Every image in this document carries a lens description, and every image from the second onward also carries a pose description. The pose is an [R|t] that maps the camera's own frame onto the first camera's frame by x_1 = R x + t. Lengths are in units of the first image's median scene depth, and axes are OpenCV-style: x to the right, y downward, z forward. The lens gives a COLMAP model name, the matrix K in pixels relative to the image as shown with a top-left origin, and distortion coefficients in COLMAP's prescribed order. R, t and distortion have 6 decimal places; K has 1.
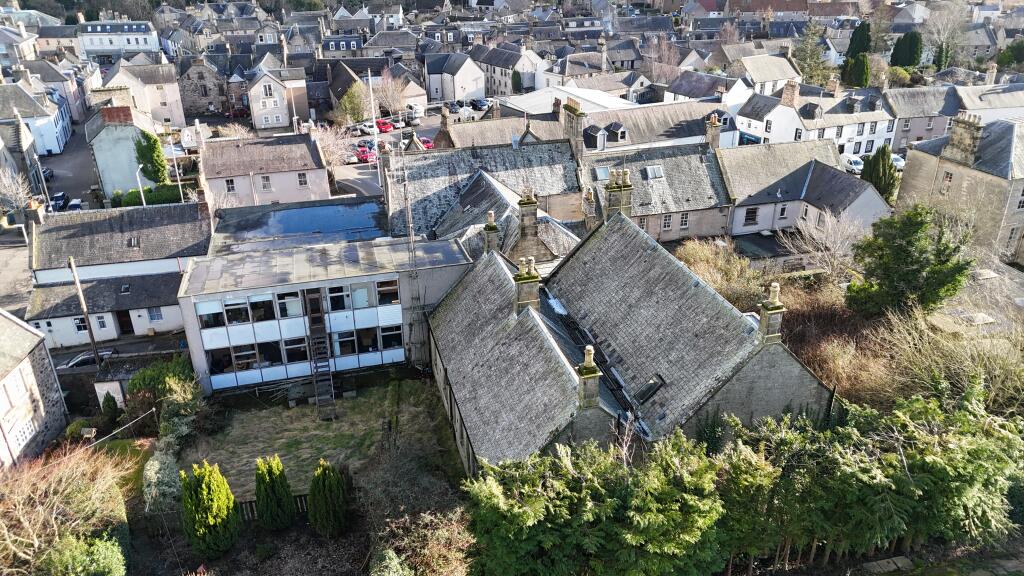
lens RADIAL K [[745.0, 0, 512.0], [0, 745.0, 288.0], [0, 0, 1]] dist [0.070102, -0.077848]
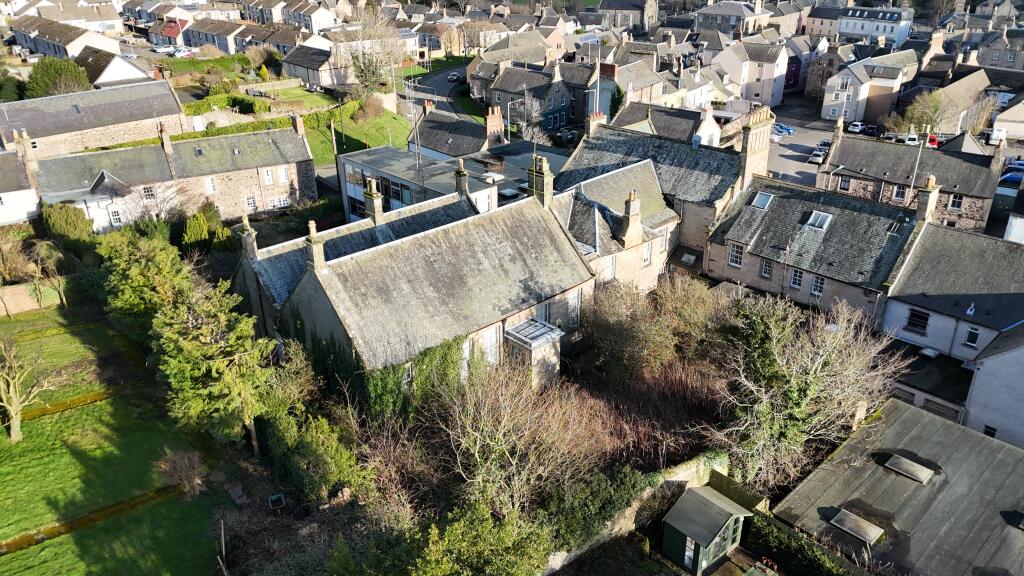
lens RADIAL K [[745.0, 0, 512.0], [0, 745.0, 288.0], [0, 0, 1]] dist [0.070102, -0.077848]
pose [[0.472695, 0.384915, -0.792717, 0.720399], [-0.373768, 0.902211, 0.215205, -0.139542], [0.798034, 0.194566, 0.570339, 0.272237]]
